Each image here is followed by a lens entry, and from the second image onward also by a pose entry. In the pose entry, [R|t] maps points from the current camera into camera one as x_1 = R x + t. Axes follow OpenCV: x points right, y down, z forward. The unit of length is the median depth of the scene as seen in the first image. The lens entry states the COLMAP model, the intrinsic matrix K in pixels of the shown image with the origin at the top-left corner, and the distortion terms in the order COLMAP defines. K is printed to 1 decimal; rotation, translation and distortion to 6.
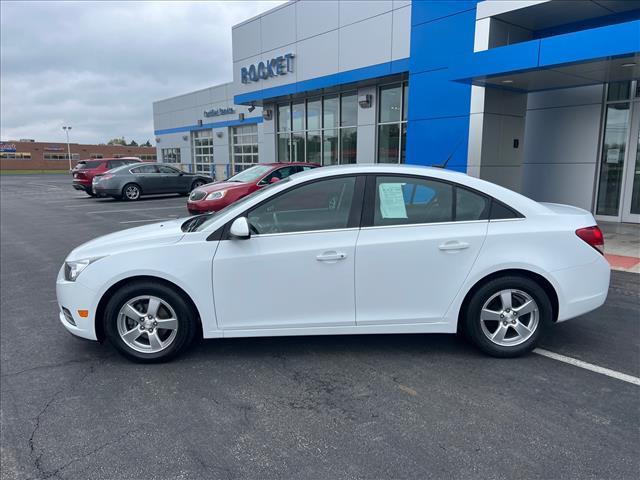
lens RADIAL K [[484.2, 0, 320.0], [0, 484.2, 240.0], [0, 0, 1]] dist [0.071536, -0.076021]
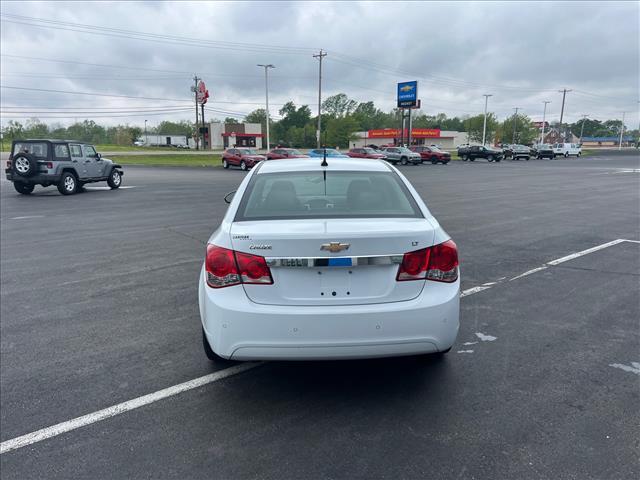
lens RADIAL K [[484.2, 0, 320.0], [0, 484.2, 240.0], [0, 0, 1]] dist [0.071536, -0.076021]
pose [[0.010043, 0.190808, -0.981576, 0.234970], [-0.154107, 0.970193, 0.187019, -0.036980], [0.988003, 0.149390, 0.039149, 0.203248]]
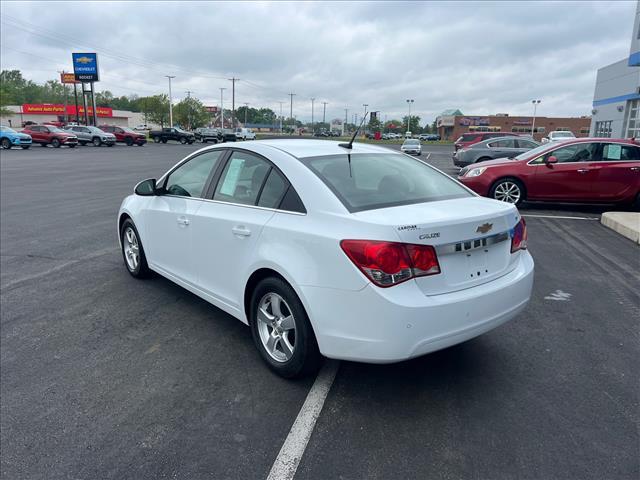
lens RADIAL K [[484.2, 0, 320.0], [0, 484.2, 240.0], [0, 0, 1]] dist [0.071536, -0.076021]
pose [[0.607292, 0.187525, -0.772030, 0.184951], [-0.147114, 0.981482, 0.122678, -0.018071], [0.780739, 0.039075, 0.623634, 0.093305]]
